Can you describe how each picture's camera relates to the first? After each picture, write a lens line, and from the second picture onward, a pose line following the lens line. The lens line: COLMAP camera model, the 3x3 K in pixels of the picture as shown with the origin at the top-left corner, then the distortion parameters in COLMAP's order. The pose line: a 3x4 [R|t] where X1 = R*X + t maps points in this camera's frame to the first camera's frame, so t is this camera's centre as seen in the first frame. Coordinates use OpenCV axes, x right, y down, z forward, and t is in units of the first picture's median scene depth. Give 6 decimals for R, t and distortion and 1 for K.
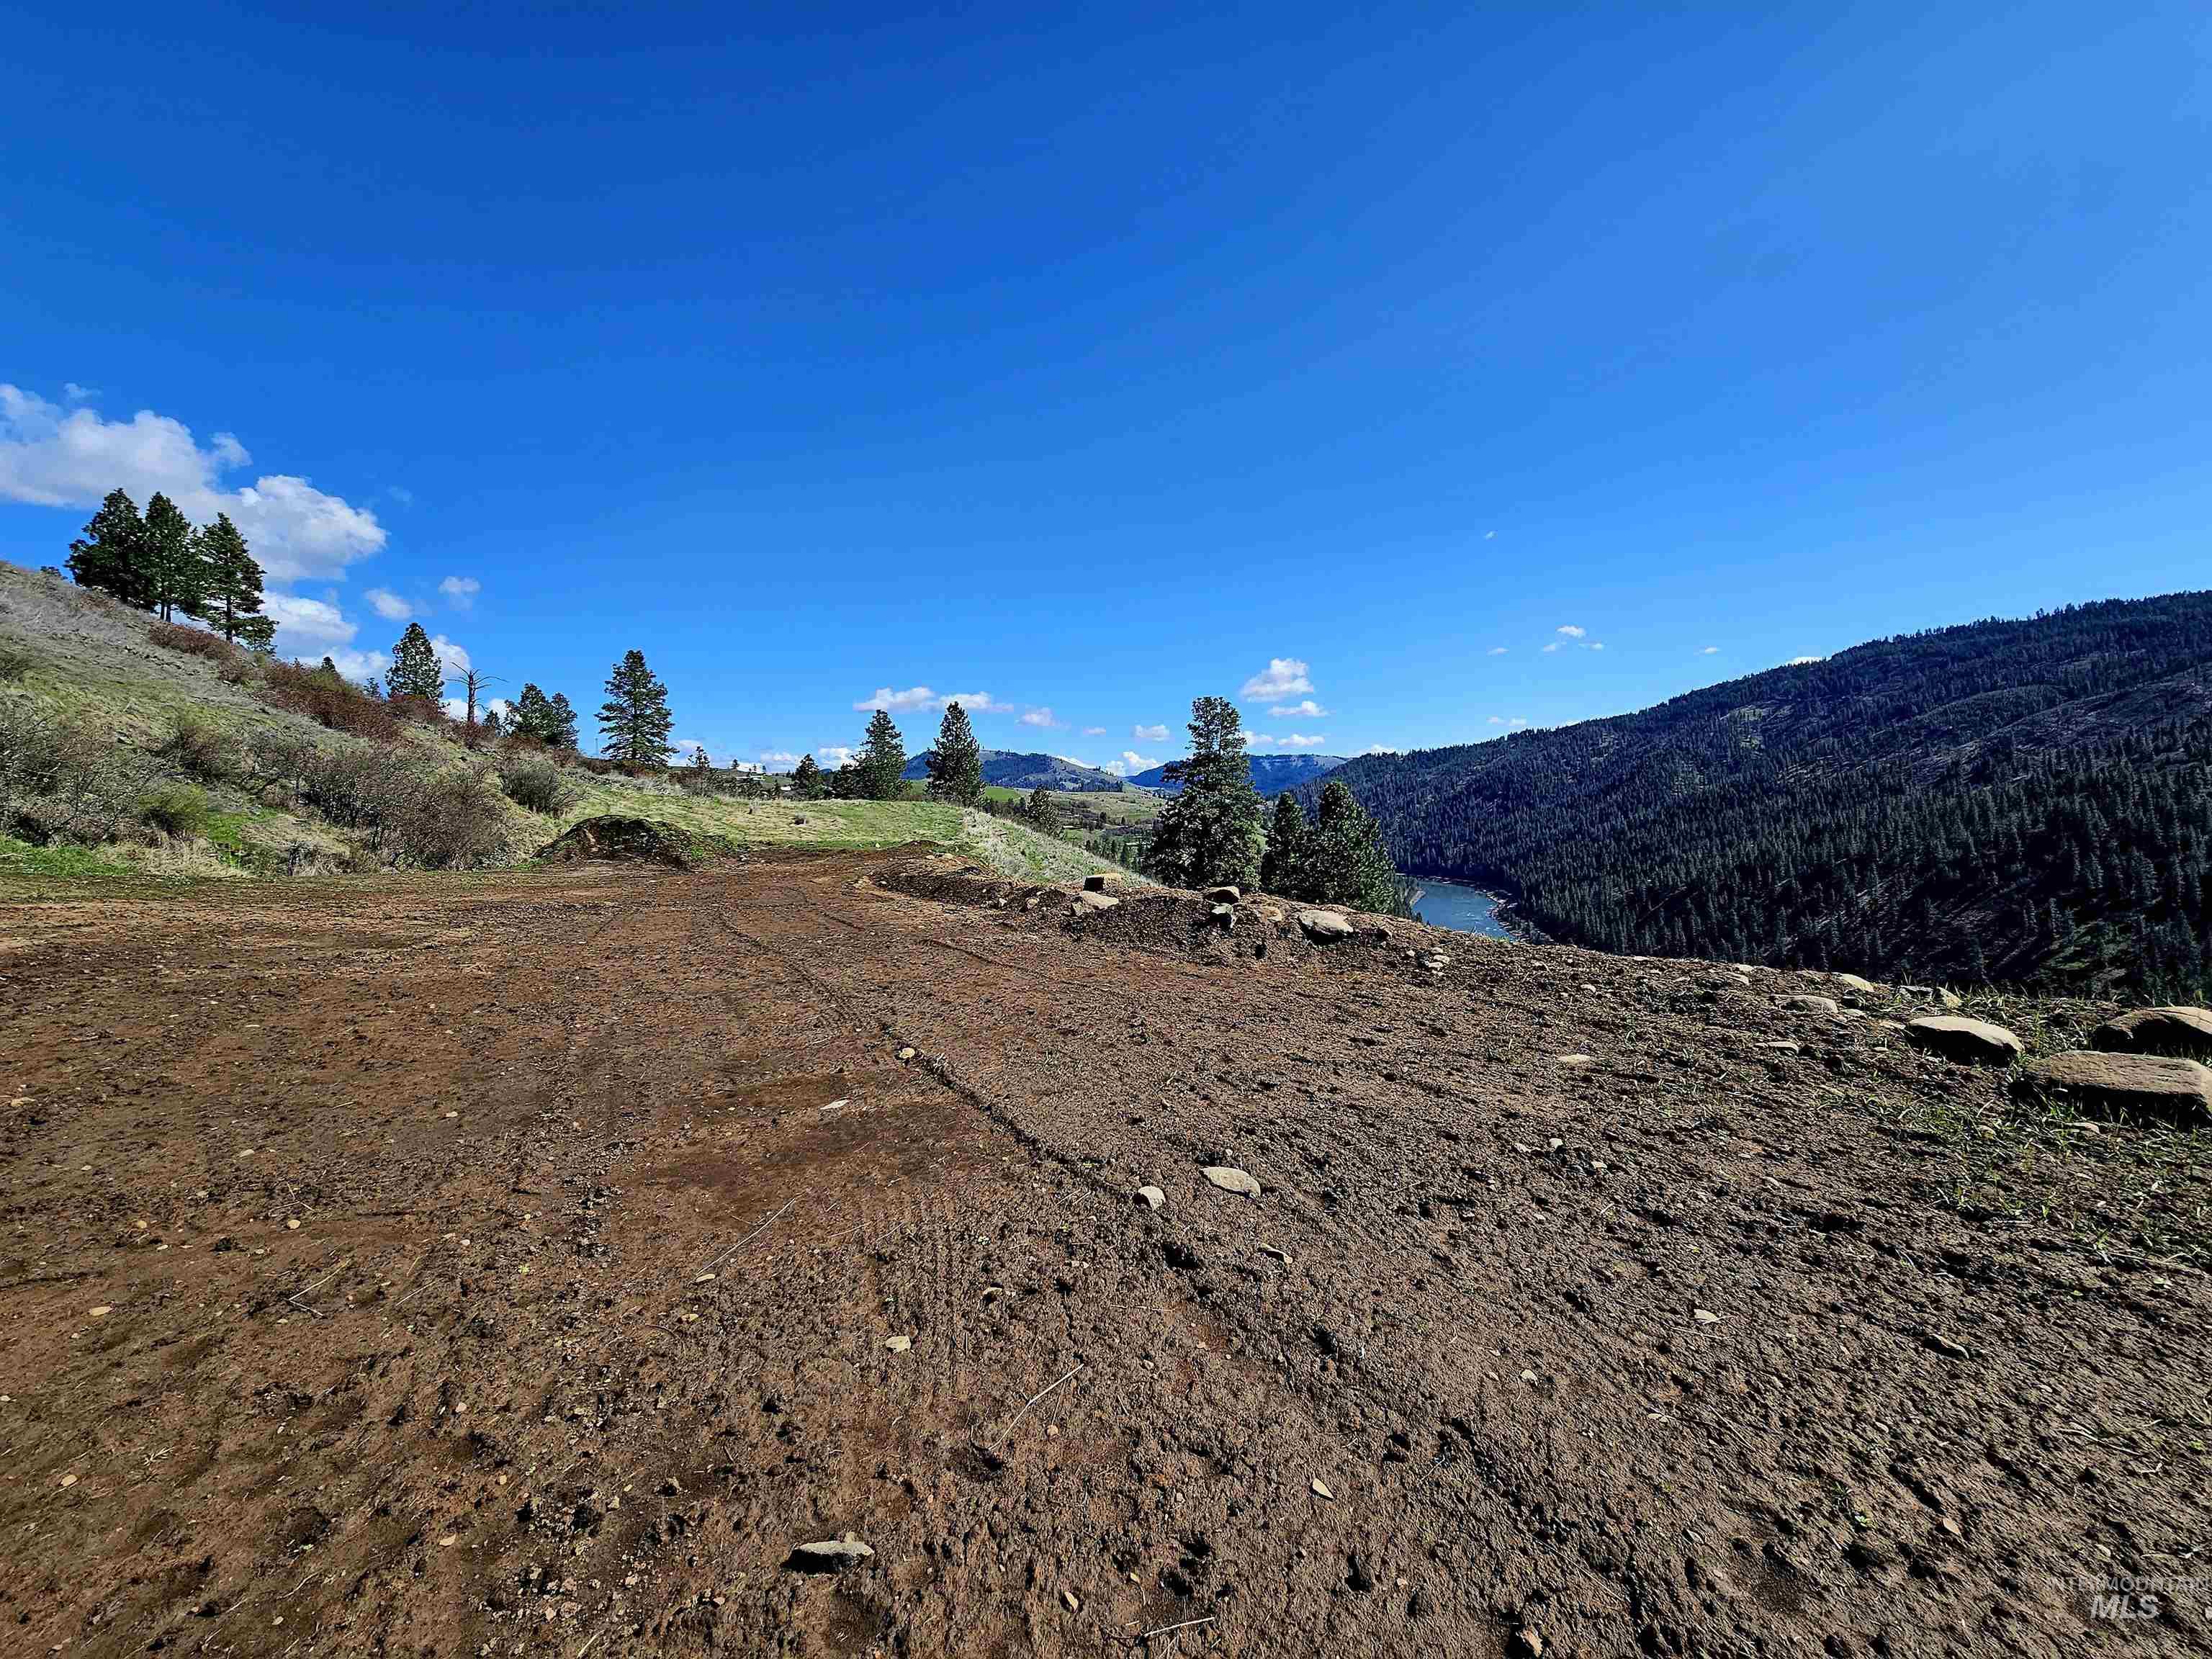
lens RADIAL K [[901.8, 0, 1096.0], [0, 901.8, 809.6], [0, 0, 1]] dist [-0.001820, -0.000367]
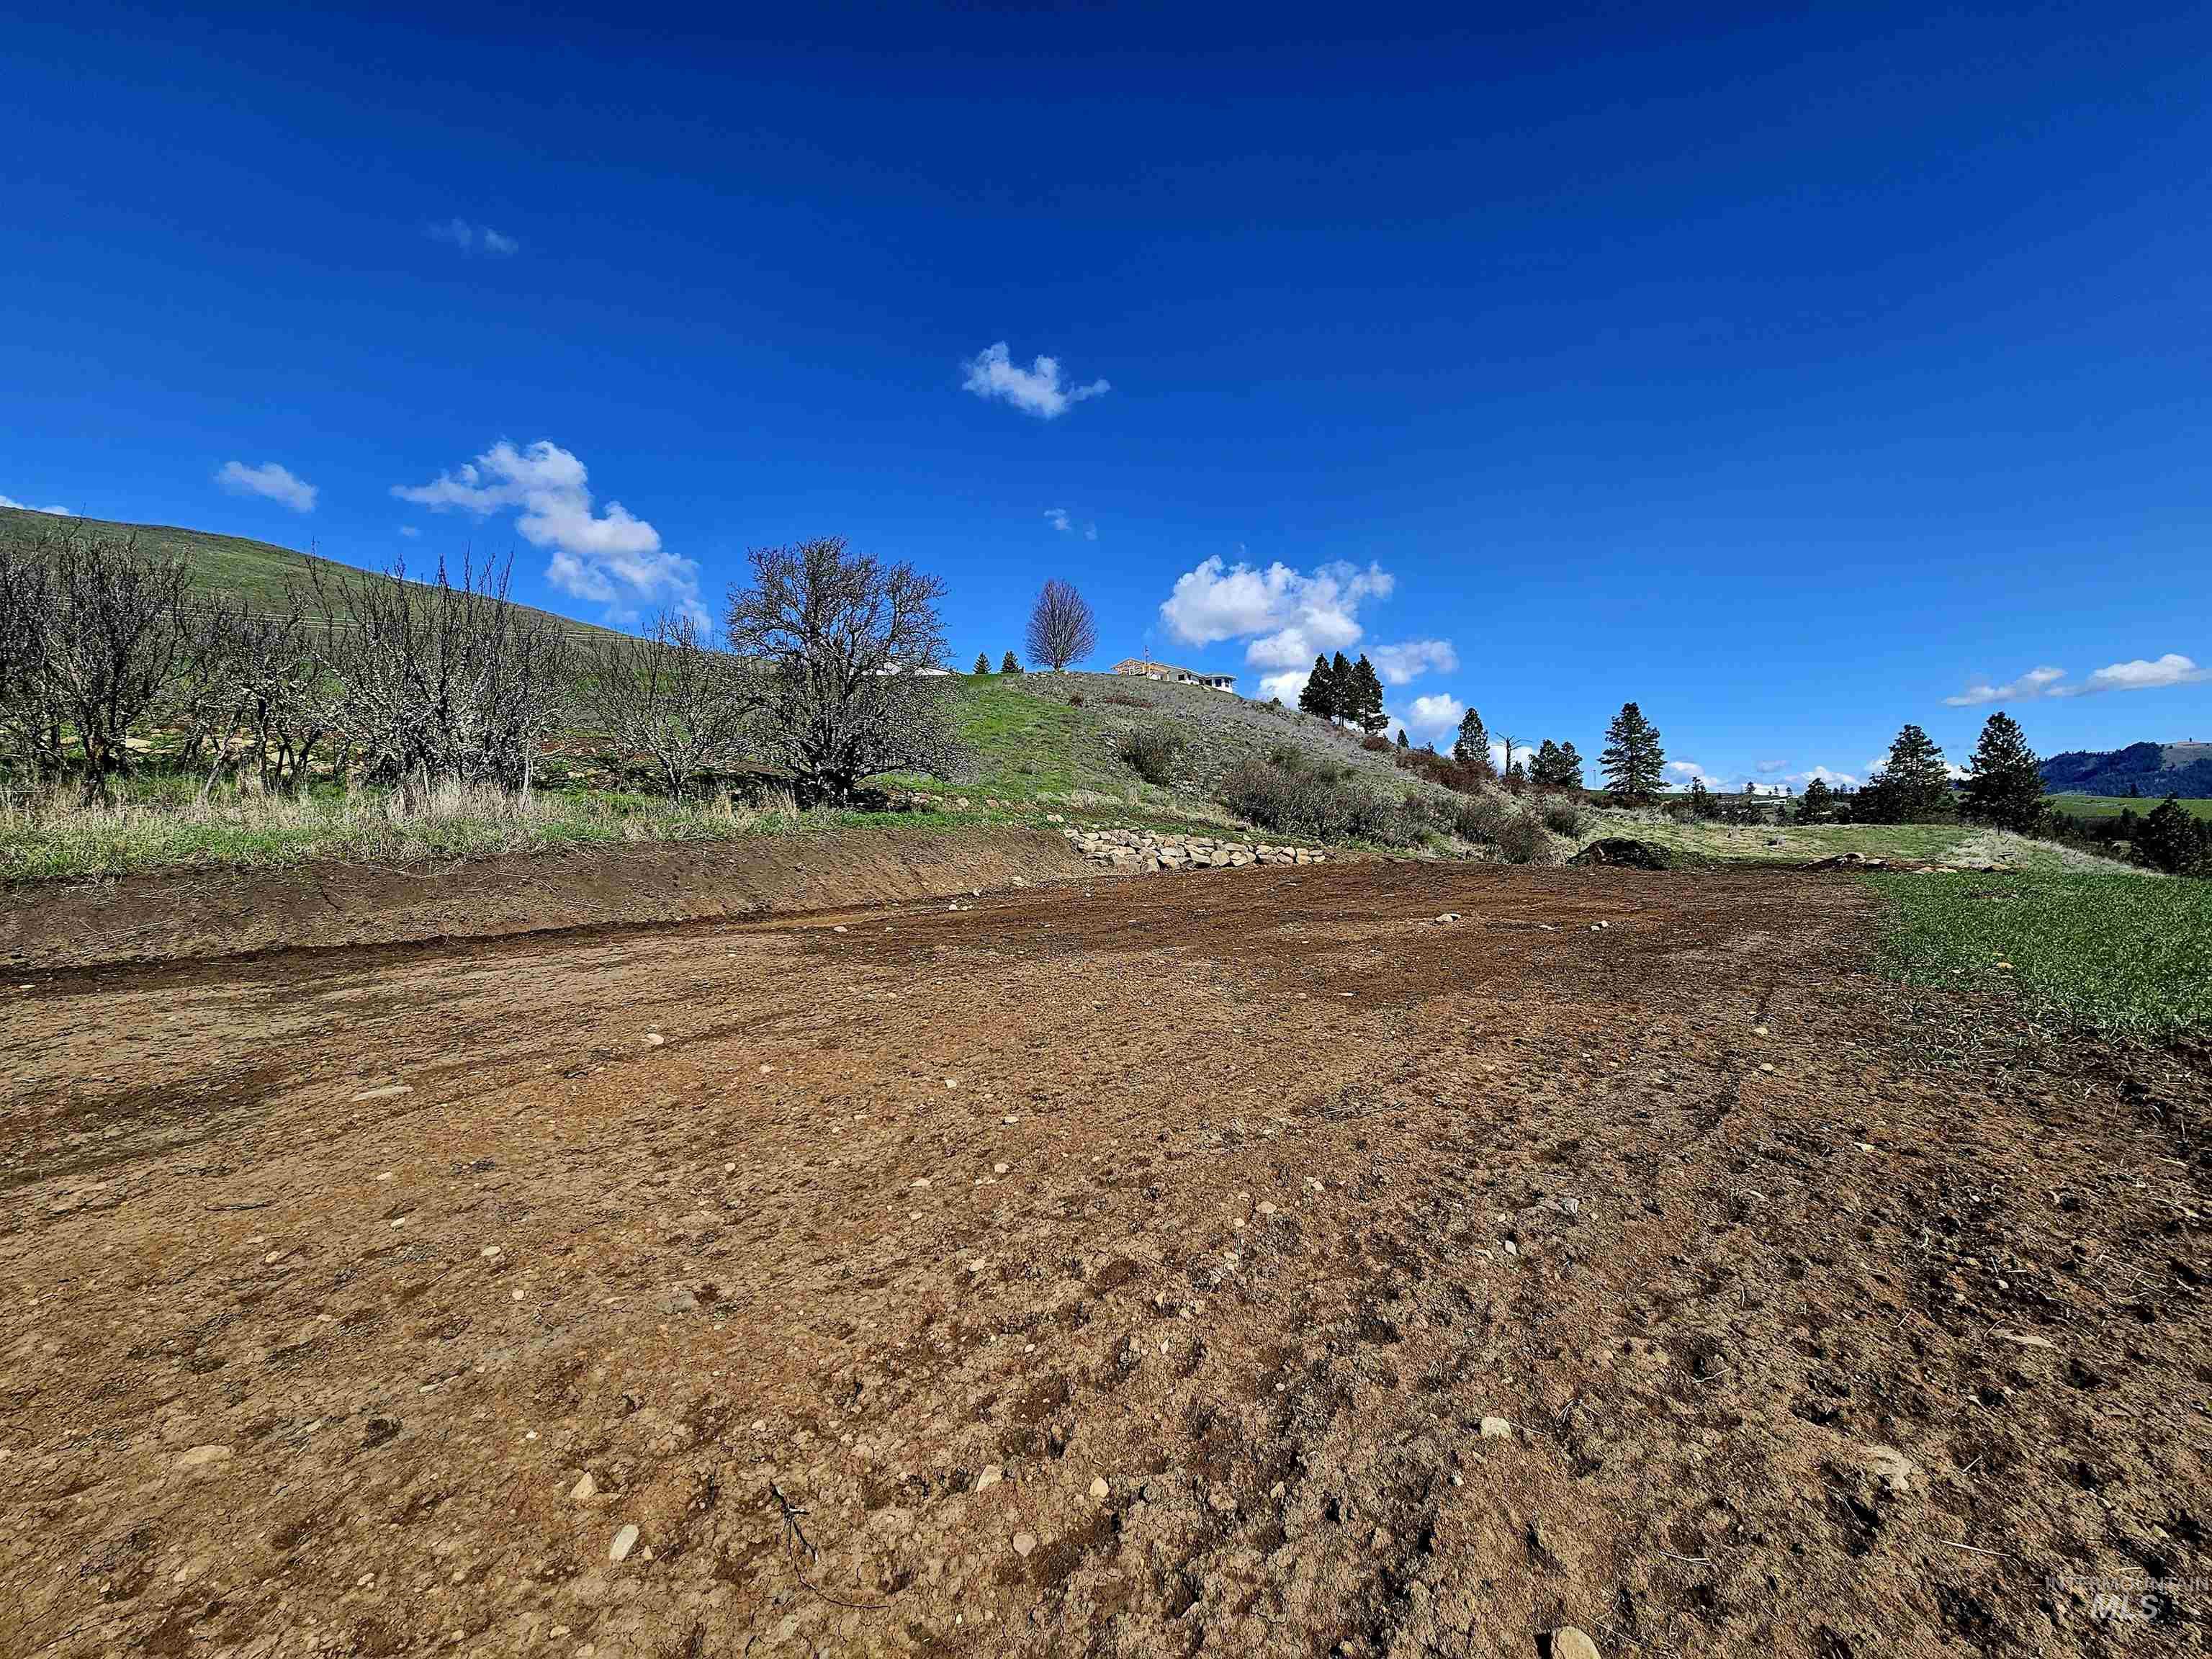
lens RADIAL K [[901.8, 0, 1103.9], [0, 901.8, 832.4], [0, 0, 1]] dist [-0.001820, -0.000367]
pose [[0.536655, -0.014369, -0.843679, 0.162807], [0.007423, 0.999897, -0.012309, 0.005959], [0.843769, 0.000343, 0.536707, -0.313431]]
